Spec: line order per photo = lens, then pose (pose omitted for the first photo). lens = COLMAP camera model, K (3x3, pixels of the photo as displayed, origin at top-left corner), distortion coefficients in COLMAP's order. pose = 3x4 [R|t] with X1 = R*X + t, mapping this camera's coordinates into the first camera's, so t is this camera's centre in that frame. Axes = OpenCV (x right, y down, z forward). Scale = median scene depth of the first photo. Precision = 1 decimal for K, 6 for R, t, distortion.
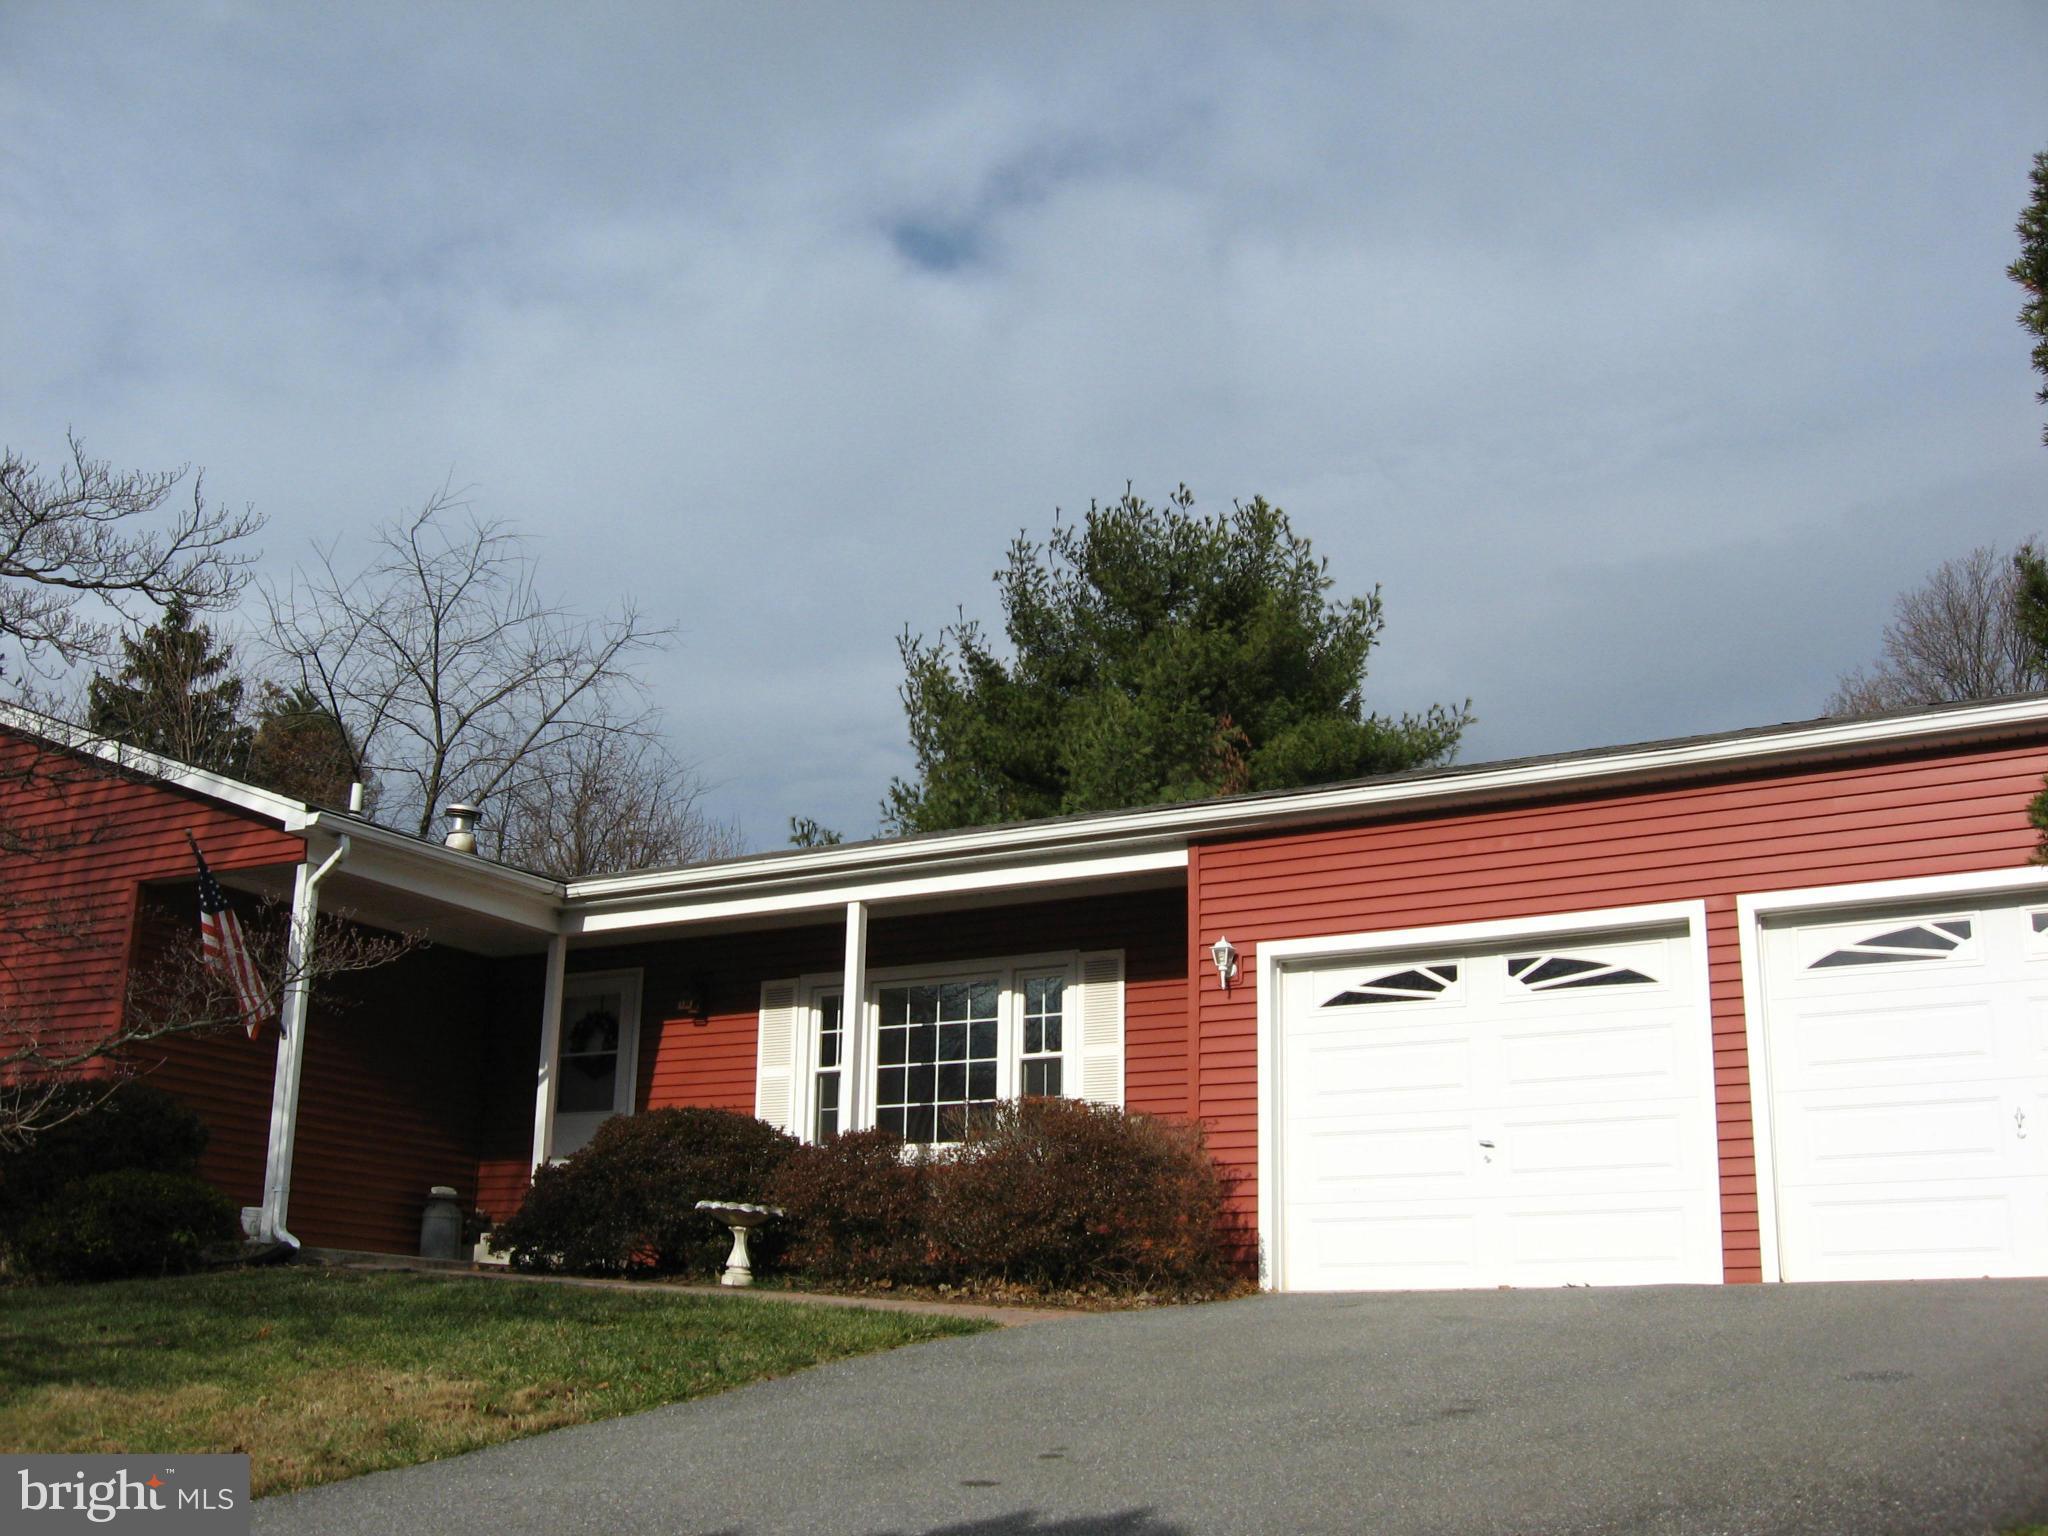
lens RADIAL K [[2136.9, 0, 1023.1], [0, 2136.9, 775.1], [0, 0, 1]] dist [-0.138727, 0.071883]
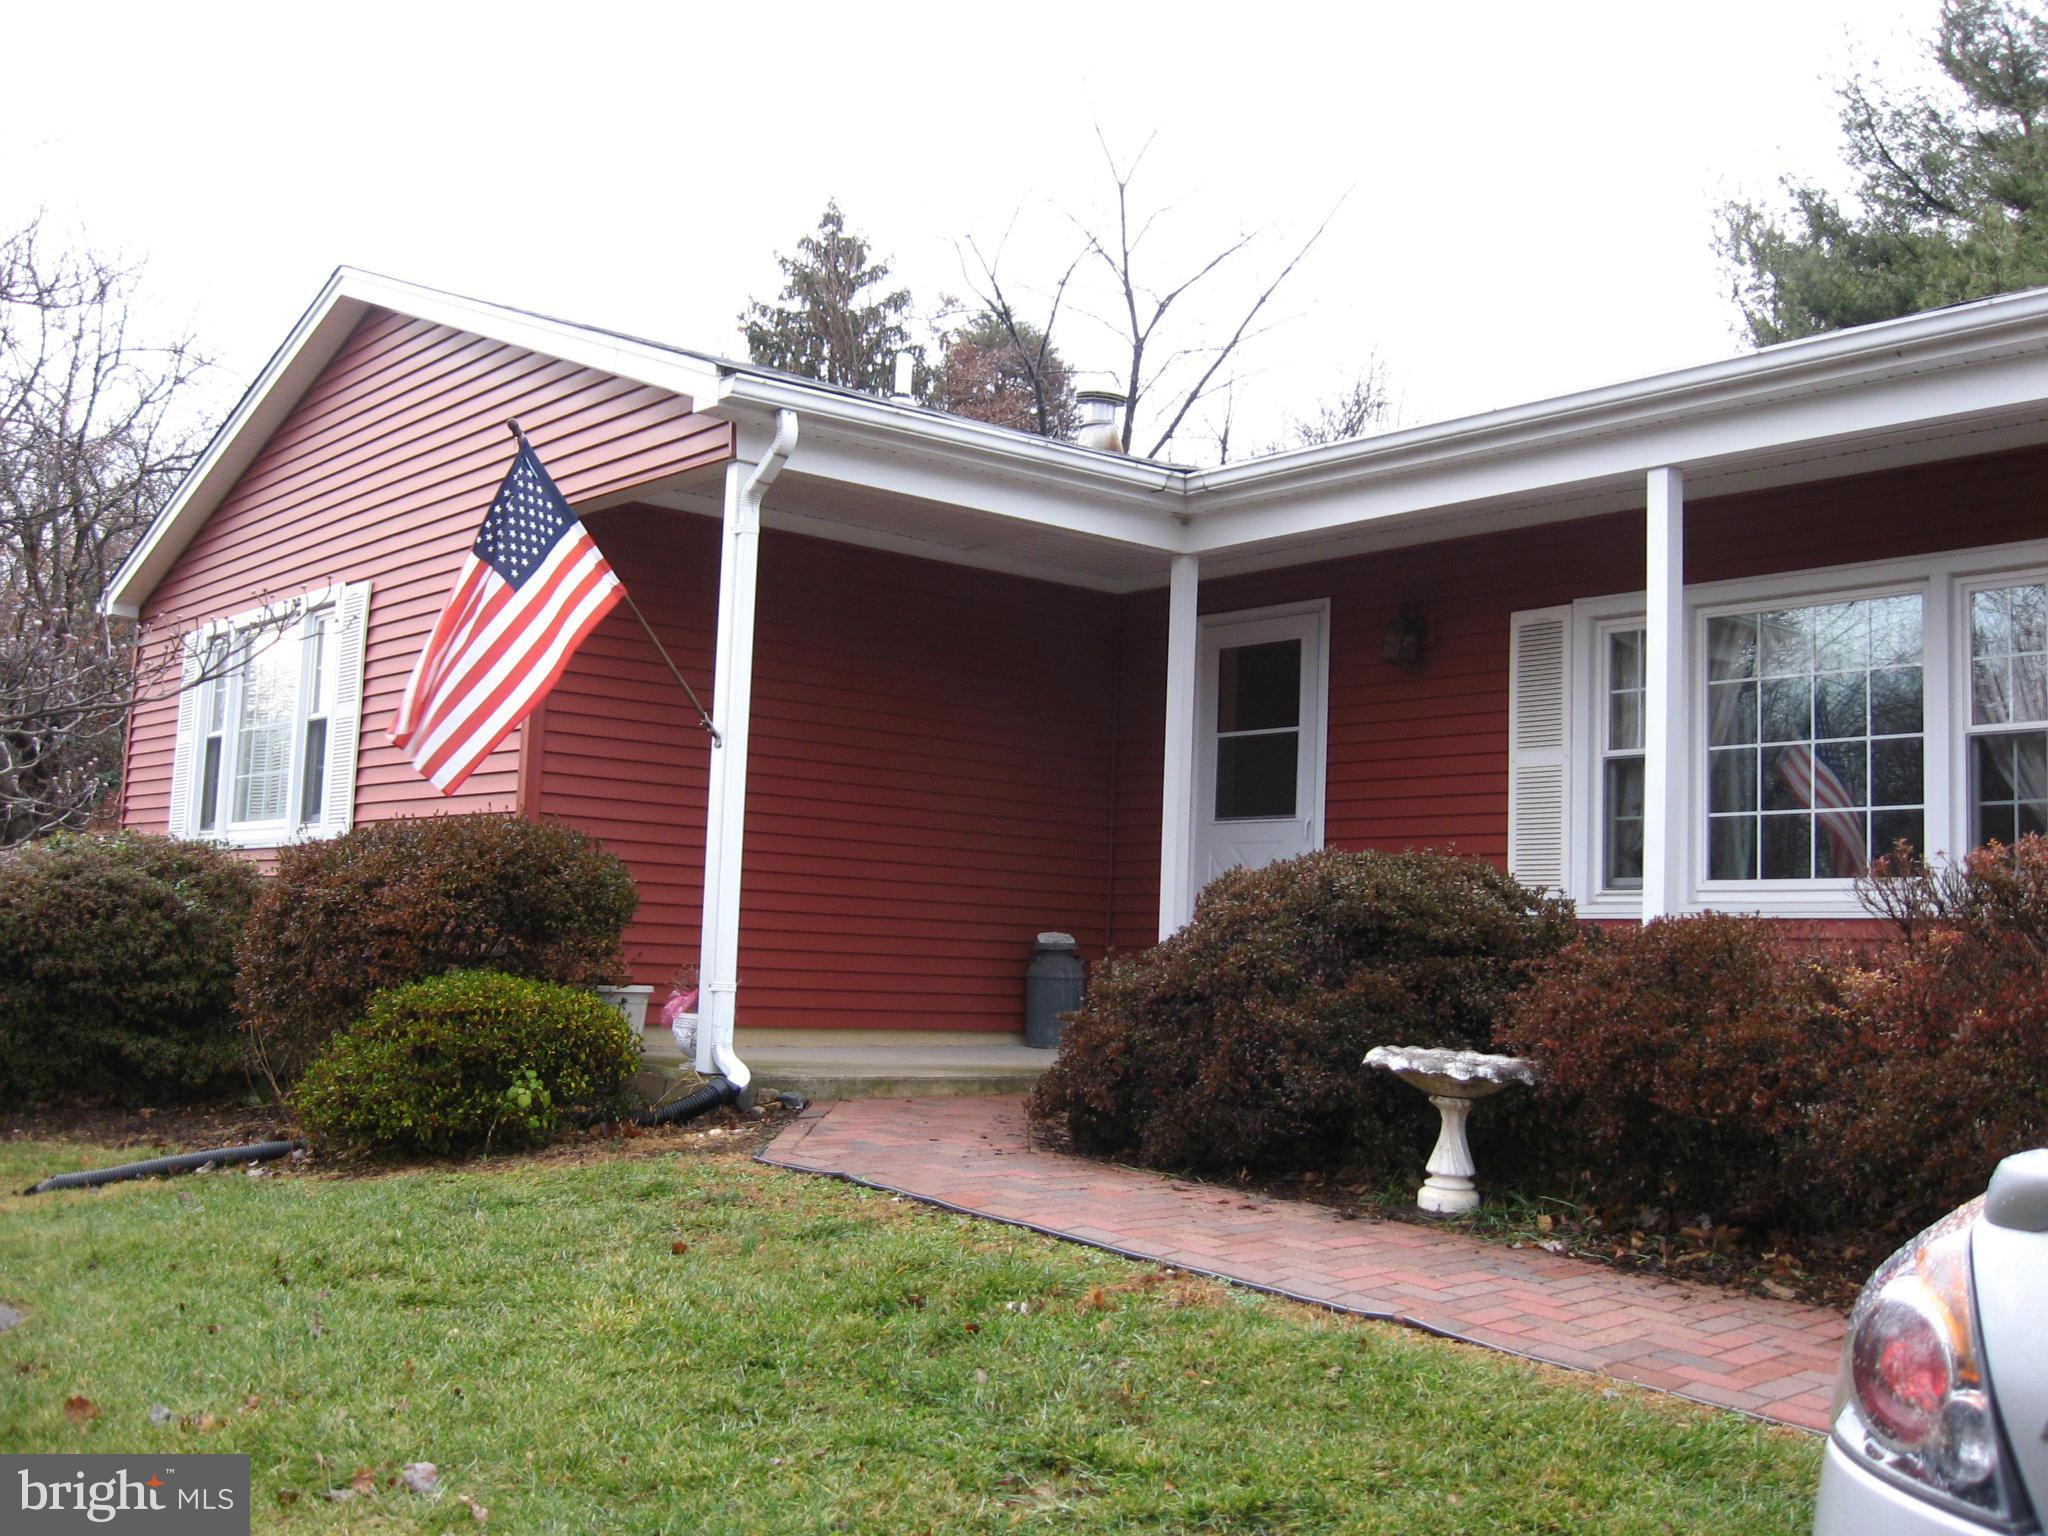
lens RADIAL K [[2136.9, 0, 1023.1], [0, 2136.9, 775.1], [0, 0, 1]] dist [-0.138727, 0.071883]
pose [[0.930747, -0.017447, -0.365247, -0.031464], [0.081084, 0.983842, 0.159628, 0.034593], [0.356560, -0.178189, 0.917122, 0.388712]]
